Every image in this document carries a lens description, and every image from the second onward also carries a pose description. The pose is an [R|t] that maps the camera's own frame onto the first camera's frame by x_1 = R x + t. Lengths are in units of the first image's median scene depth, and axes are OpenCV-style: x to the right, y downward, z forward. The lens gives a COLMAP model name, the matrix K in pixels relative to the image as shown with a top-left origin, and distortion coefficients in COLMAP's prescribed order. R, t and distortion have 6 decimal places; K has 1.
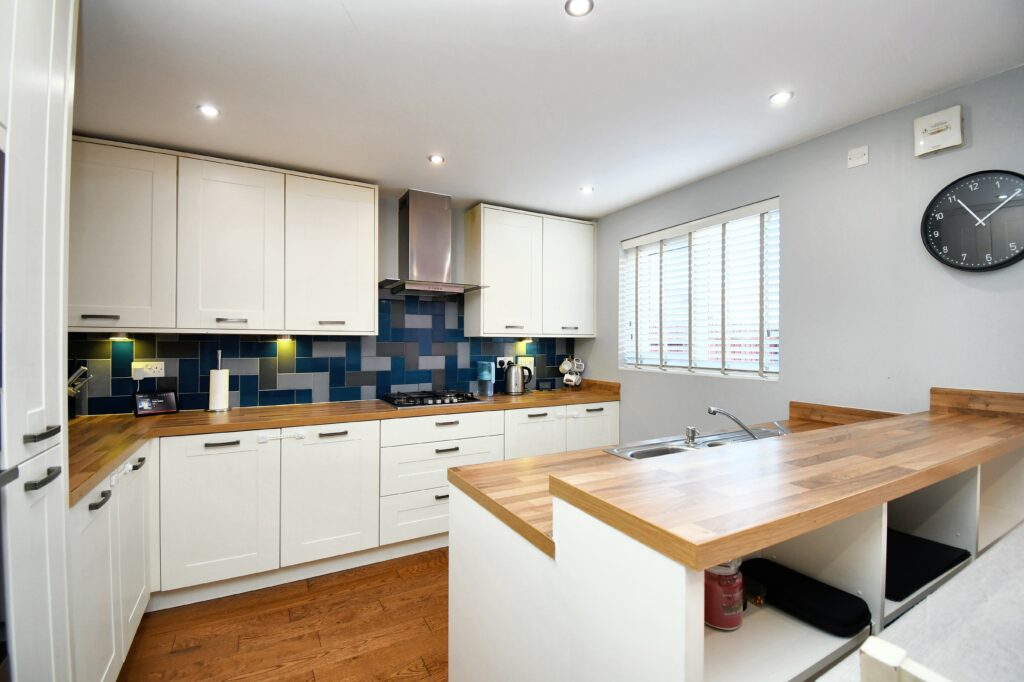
lens RADIAL K [[447.8, 0, 512.0], [0, 447.8, 343.5], [0, 0, 1]] dist [0.024275, -0.026769]
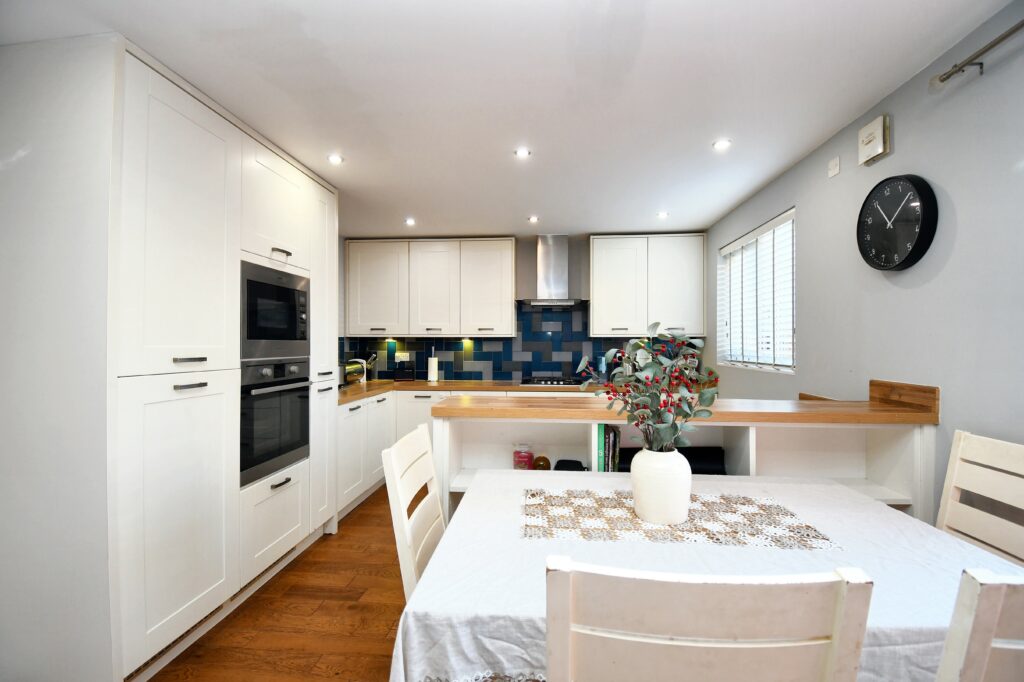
lens RADIAL K [[447.8, 0, 512.0], [0, 447.8, 343.5], [0, 0, 1]] dist [0.024275, -0.026769]
pose [[0.827322, -0.002931, -0.561720, 0.545734], [0.001066, 0.999993, -0.003648, 0.009565], [0.561727, 0.002419, 0.827319, -0.247685]]
